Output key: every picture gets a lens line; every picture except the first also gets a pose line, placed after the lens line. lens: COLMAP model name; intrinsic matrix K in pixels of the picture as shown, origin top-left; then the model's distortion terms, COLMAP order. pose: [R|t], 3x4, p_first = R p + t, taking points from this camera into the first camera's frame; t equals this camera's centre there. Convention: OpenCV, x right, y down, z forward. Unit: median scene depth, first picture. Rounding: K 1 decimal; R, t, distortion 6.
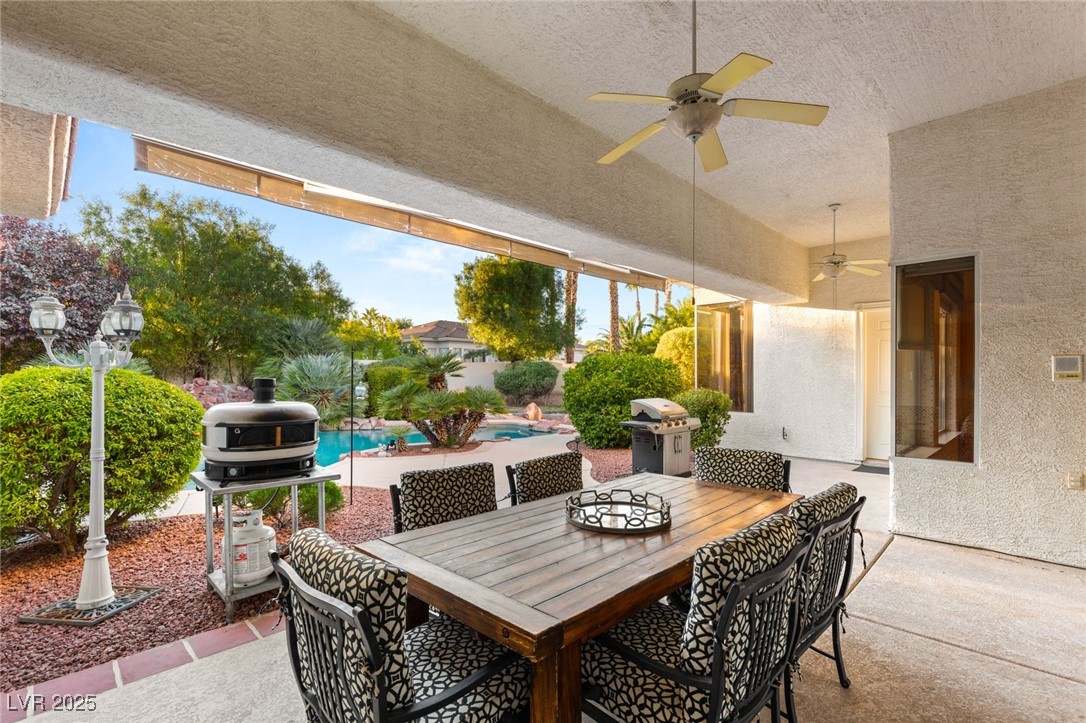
lens RADIAL K [[497.4, 0, 538.2], [0, 497.4, 367.7], [0, 0, 1]] dist [0.000908, 0.000039]
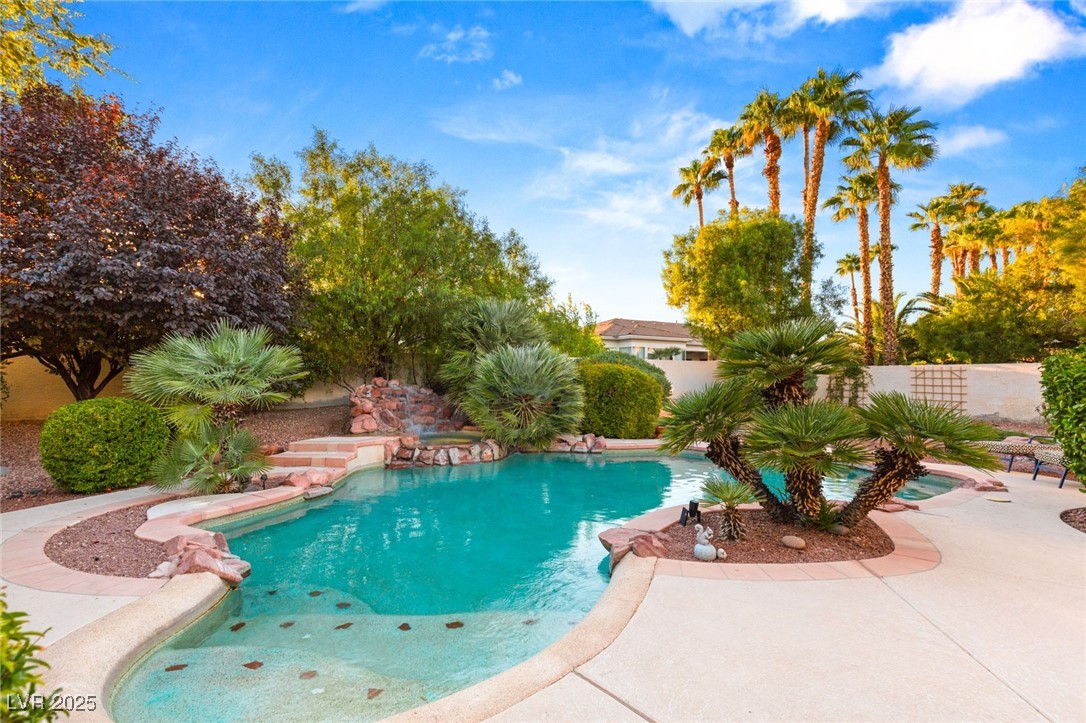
lens RADIAL K [[495.7, 0, 540.6], [0, 495.7, 347.7], [0, 0, 1]] dist [0.001533, 0.000235]
pose [[0.951622, -0.015223, -0.306894, -0.178023], [0.000864, 0.998901, -0.046870, 0.009389], [0.307270, 0.044337, 0.950589, 0.302484]]
